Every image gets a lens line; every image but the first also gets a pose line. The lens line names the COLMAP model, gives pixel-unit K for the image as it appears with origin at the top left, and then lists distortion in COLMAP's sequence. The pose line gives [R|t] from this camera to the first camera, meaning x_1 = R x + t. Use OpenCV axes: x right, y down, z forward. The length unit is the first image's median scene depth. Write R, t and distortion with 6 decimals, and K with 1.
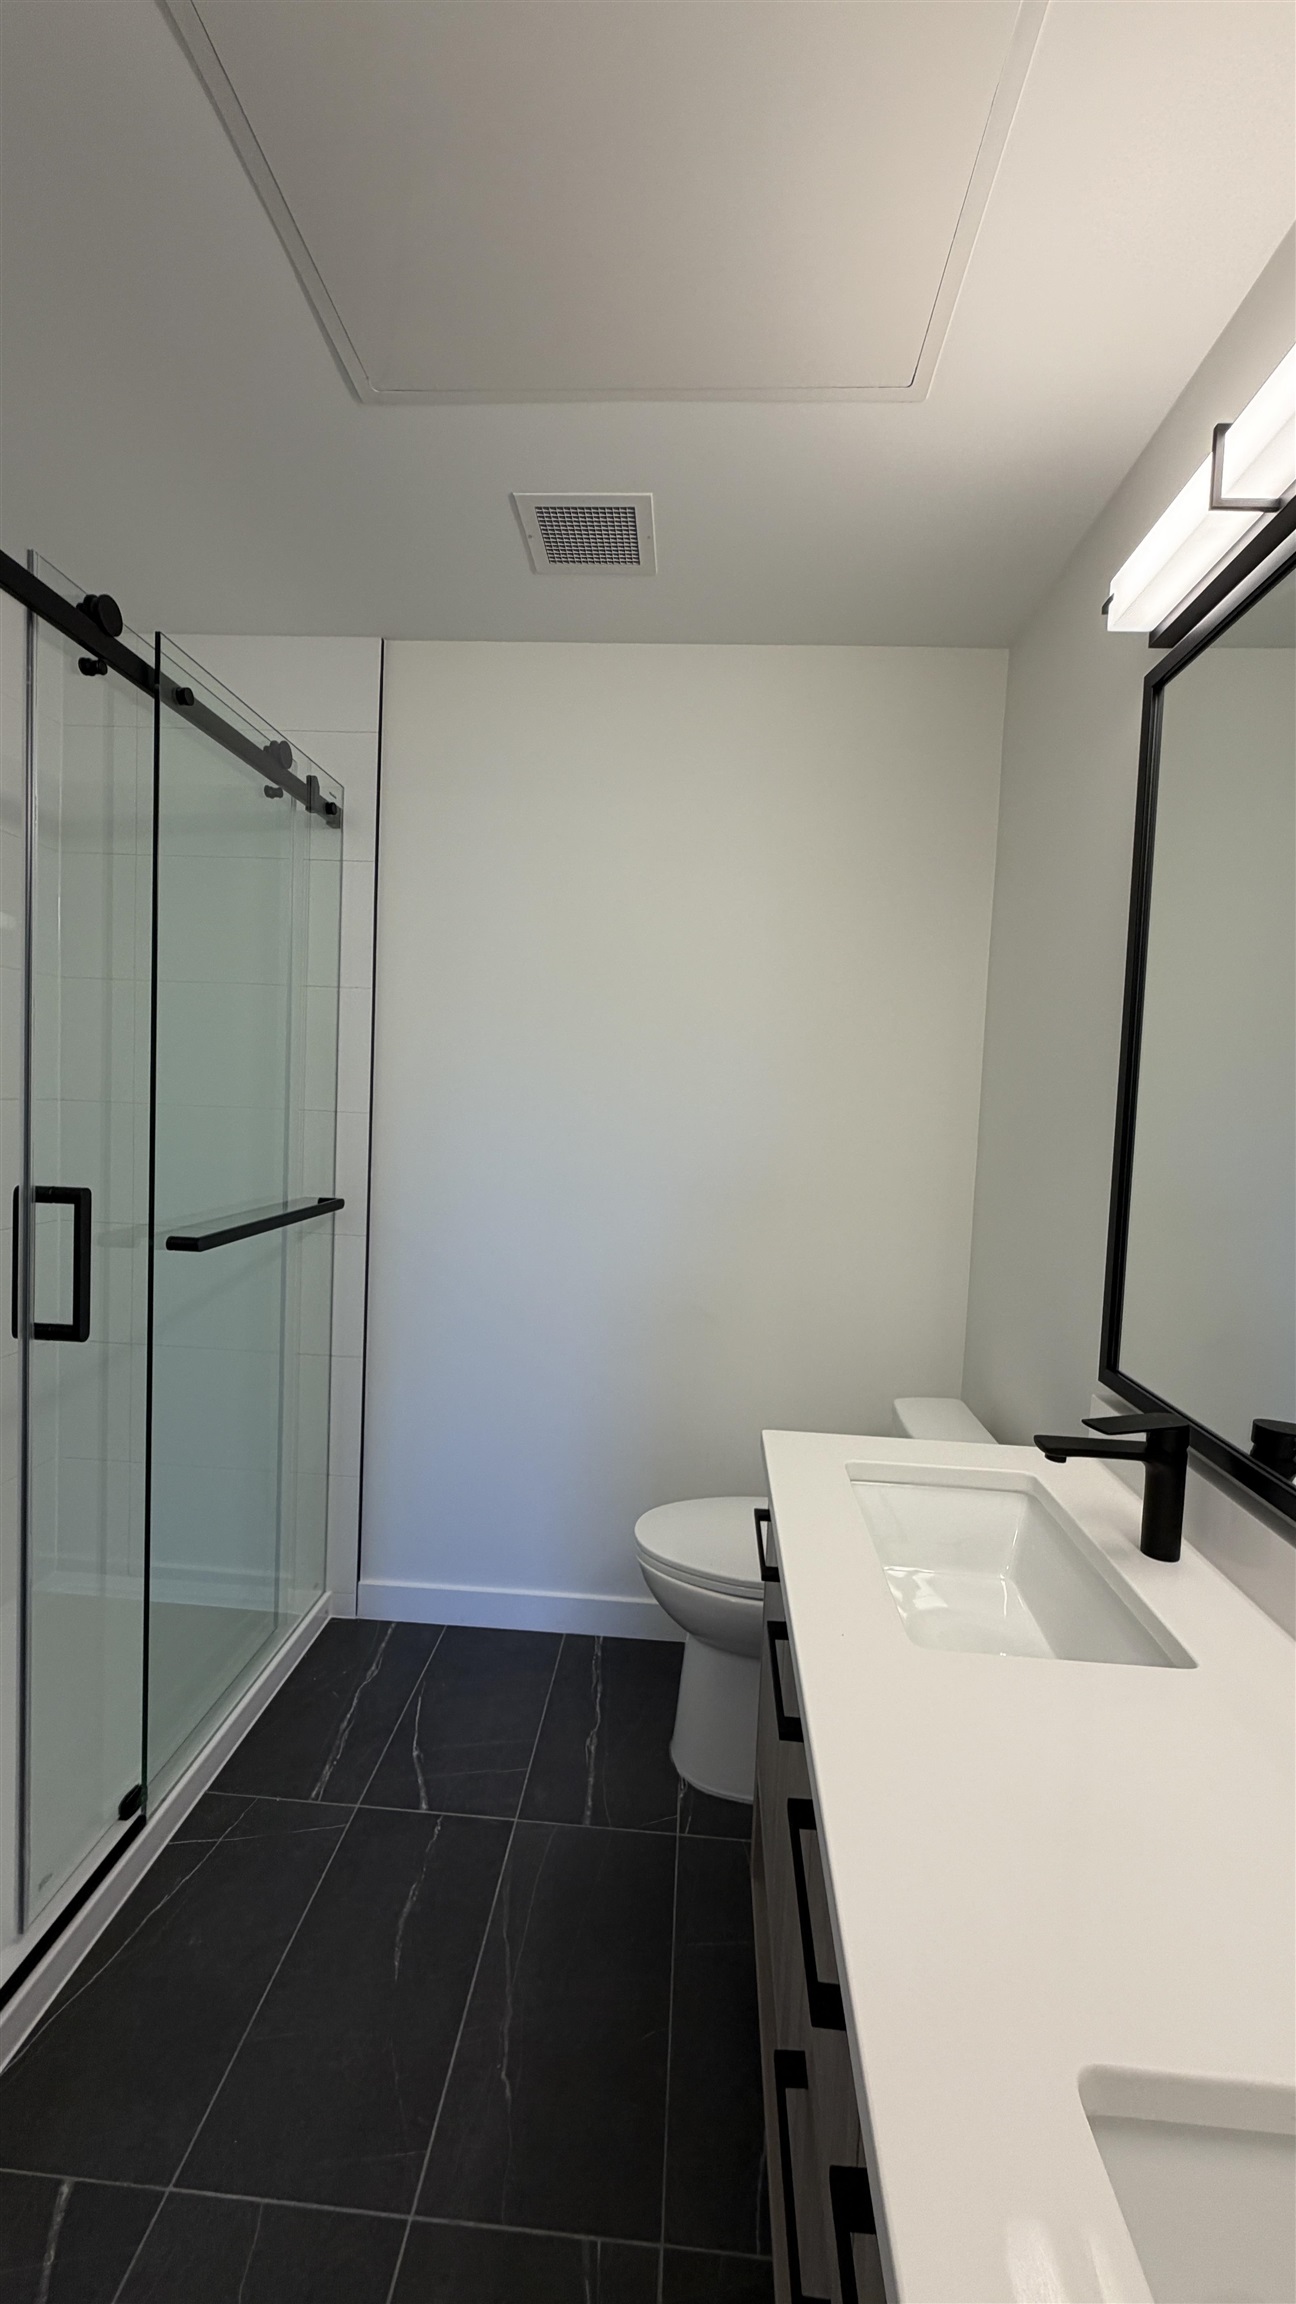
lens RADIAL K [[925.4, 0, 649.2], [0, 925.4, 1144.2], [0, 0, 1]] dist [0.003926, -0.000195]
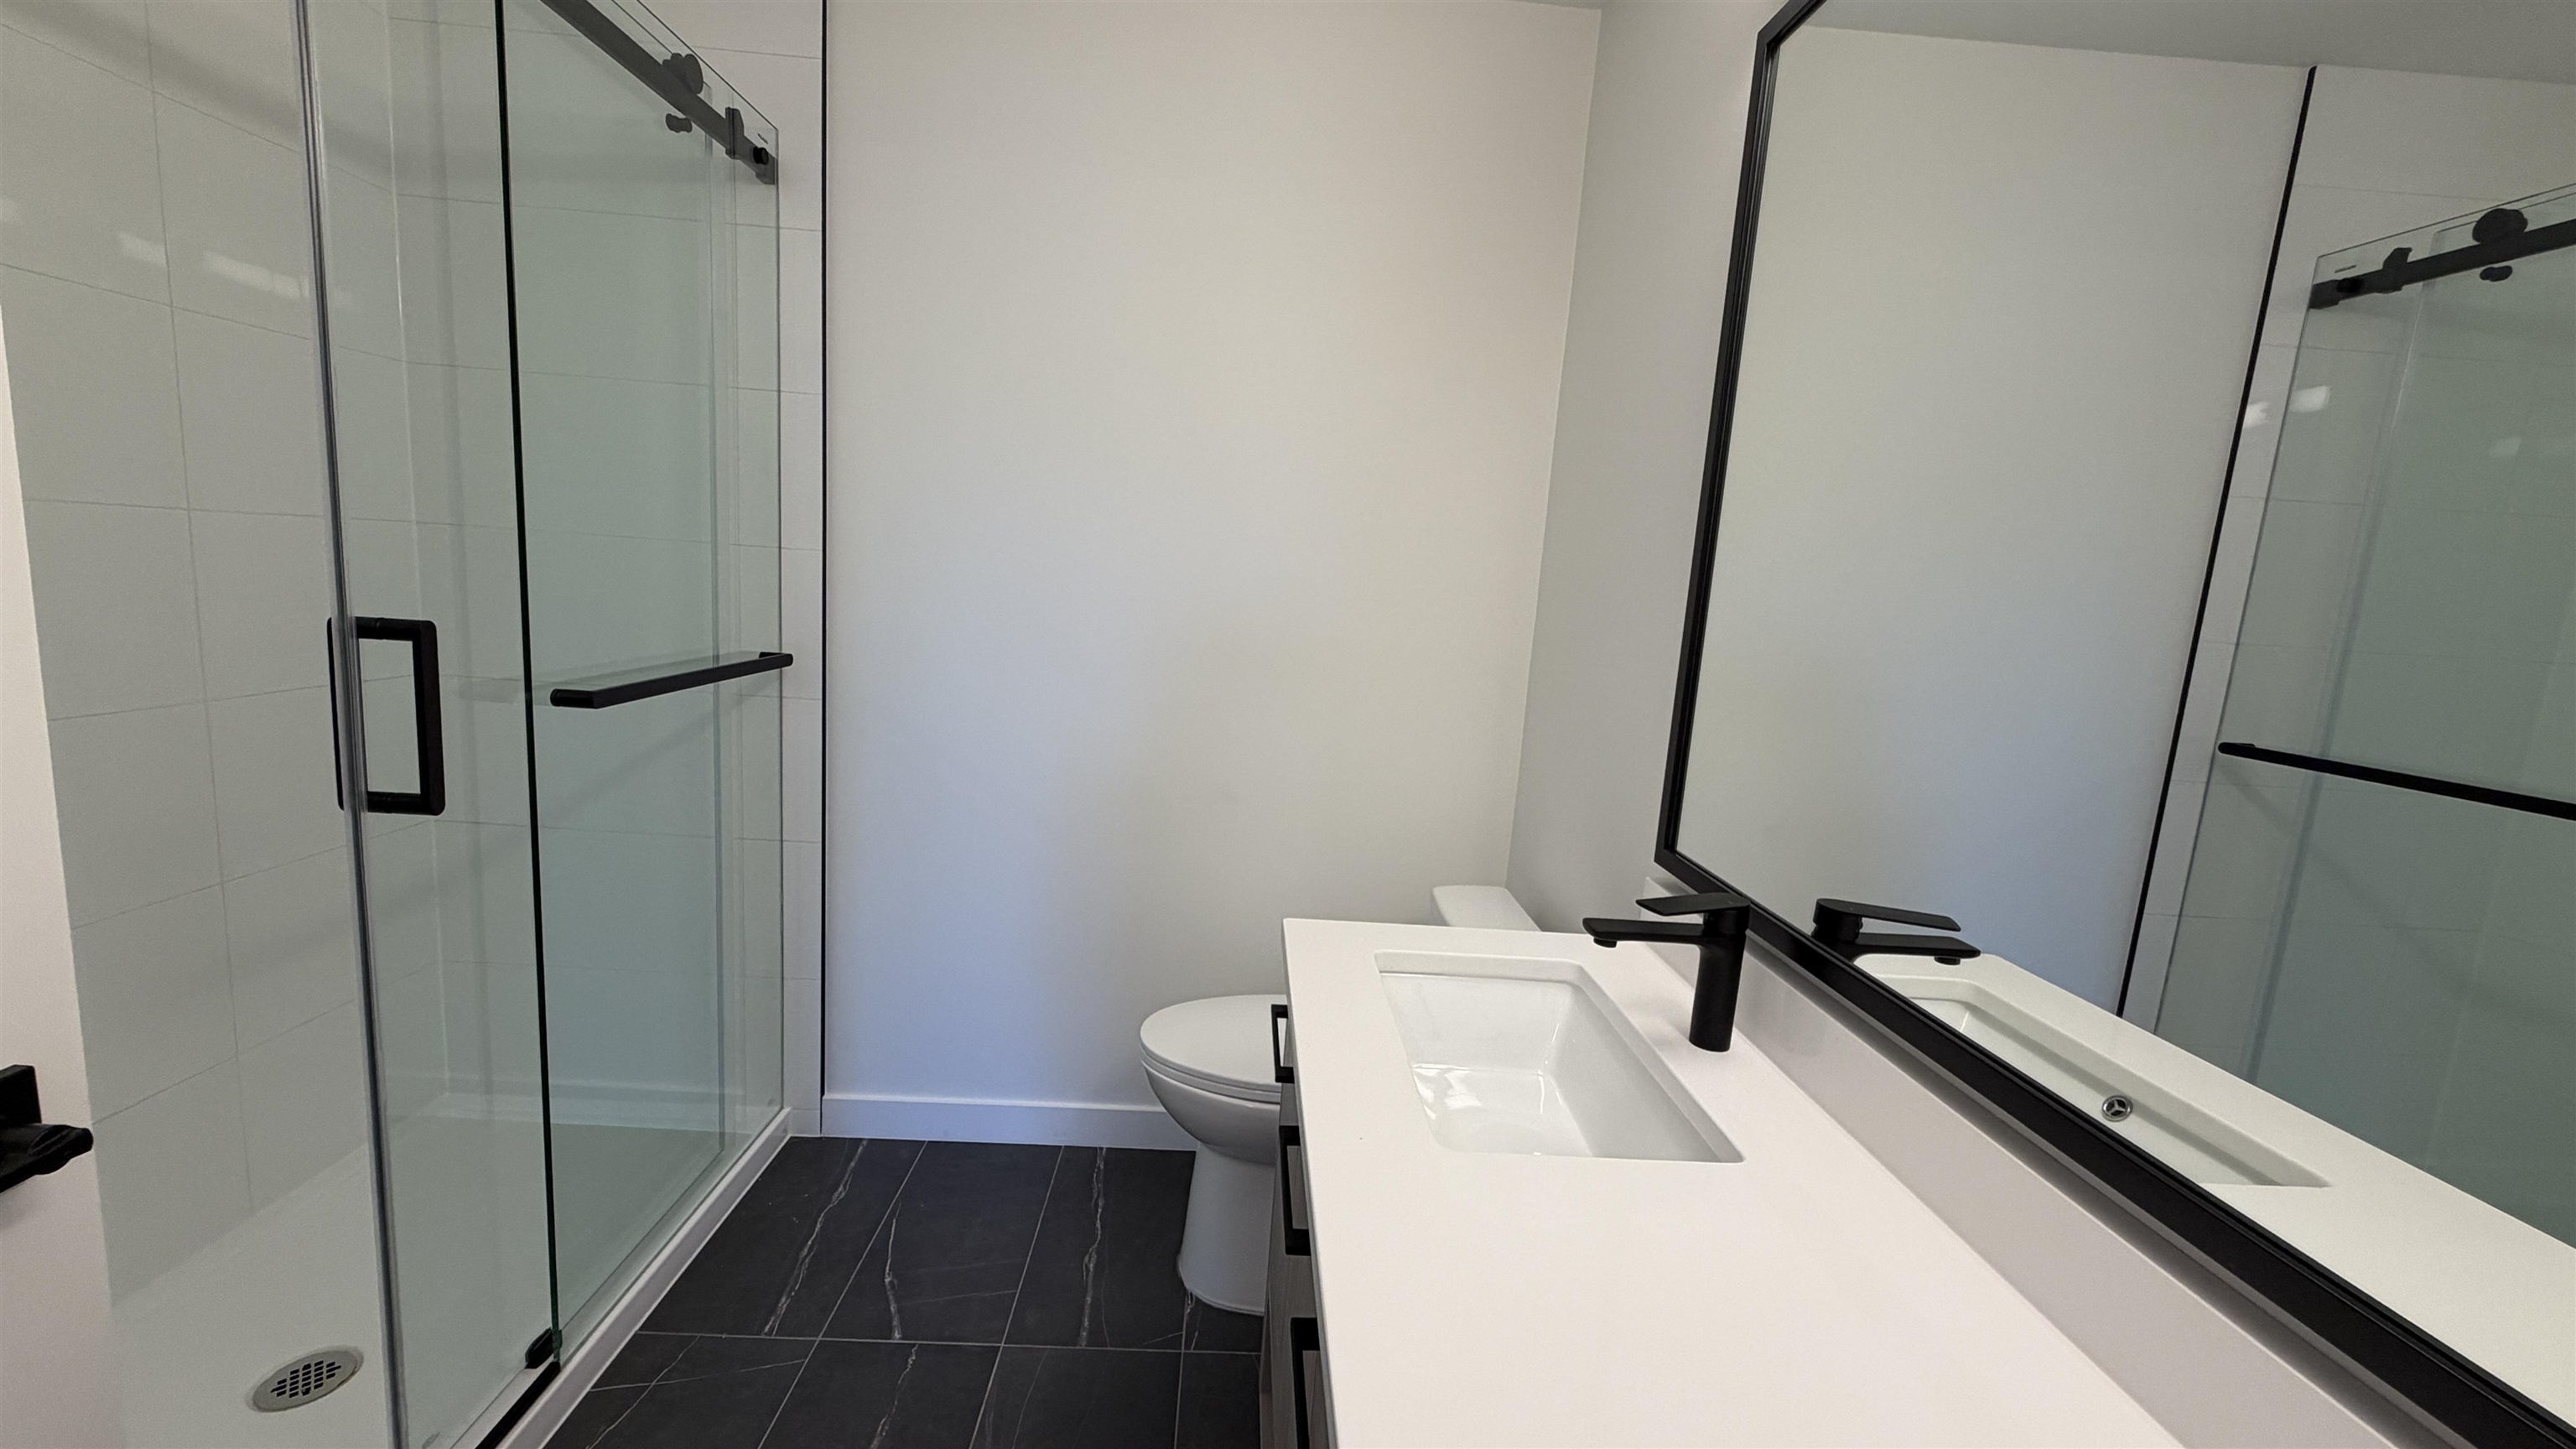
lens RADIAL K [[1034.6, 0, 1282.0], [0, 1034.6, 725.9], [0, 0, 1]] dist [0.003926, -0.000195]
pose [[0.994865, 0.011749, 0.100530, 0.018671], [-0.022171, 0.994415, 0.103185, 0.025049], [-0.098757, -0.104884, 0.989569, 0.046817]]
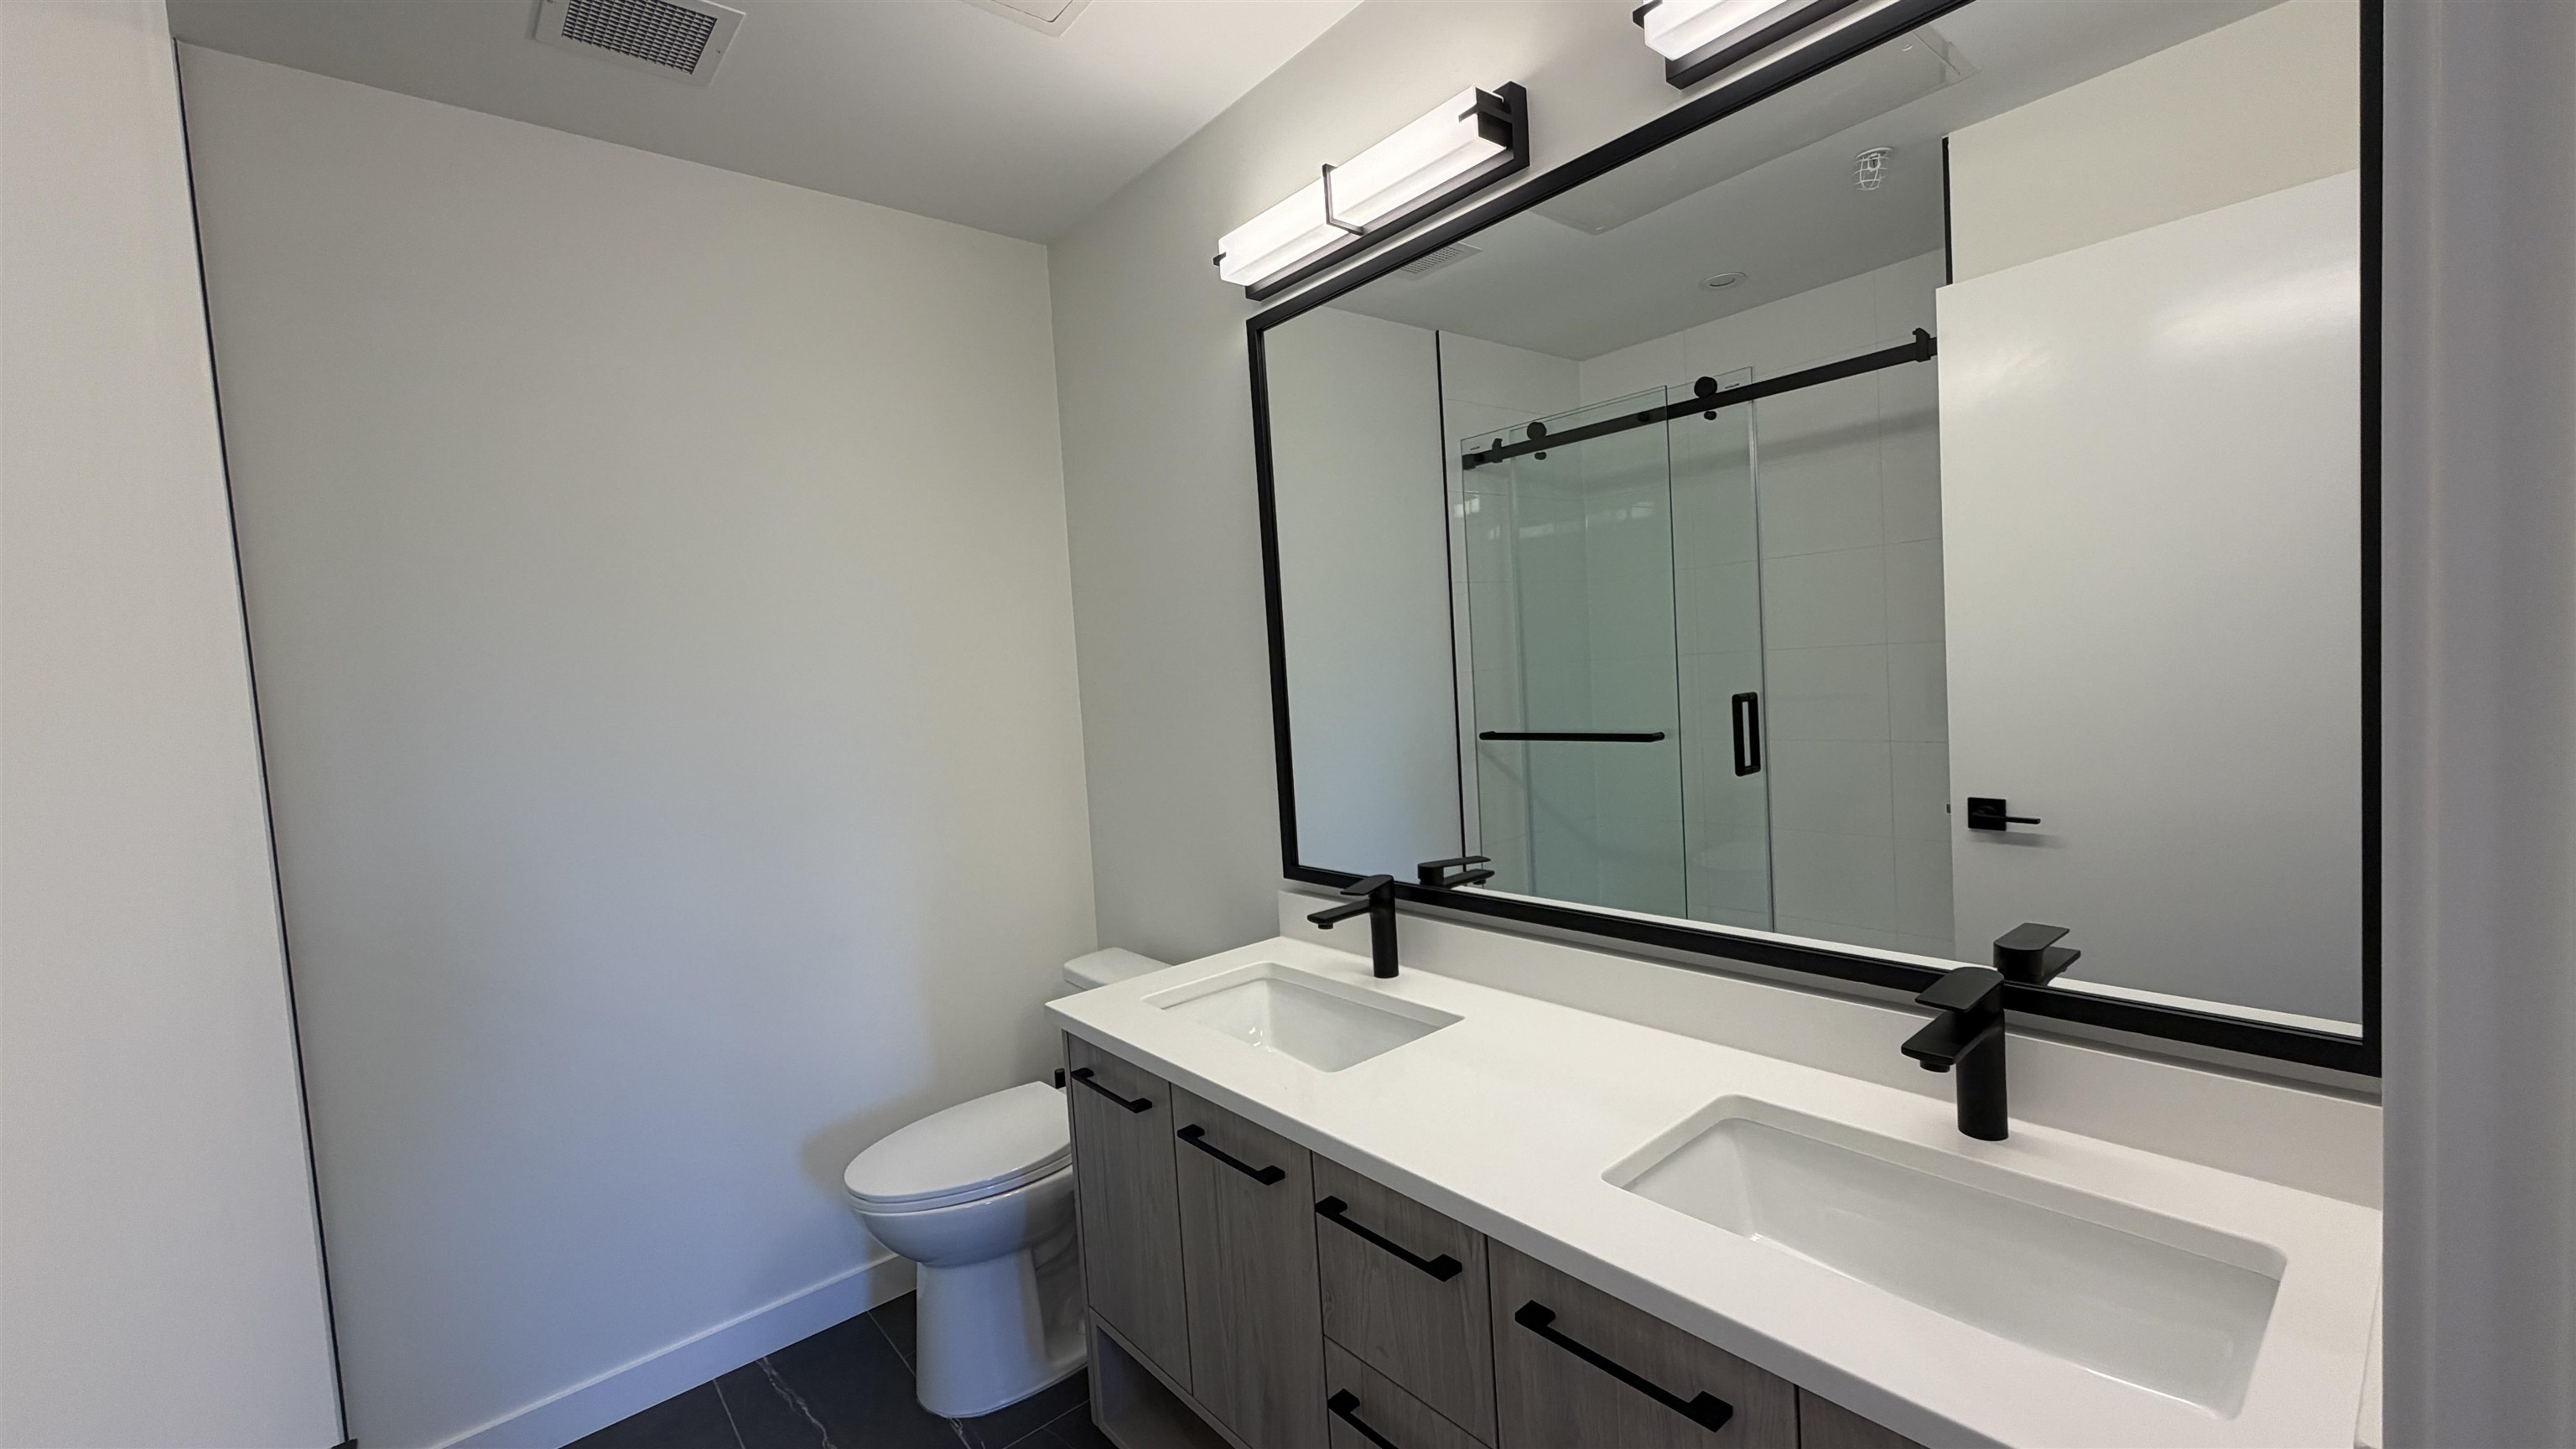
lens RADIAL K [[1034.6, 0, 1284.4], [0, 1034.6, 731.5], [0, 0, 1]] dist [0.003926, -0.000195]
pose [[0.718947, -0.133407, 0.682142, -0.401141], [0.132460, 0.989719, 0.053953, -0.015648], [-0.682327, 0.051567, 0.729226, -0.031769]]
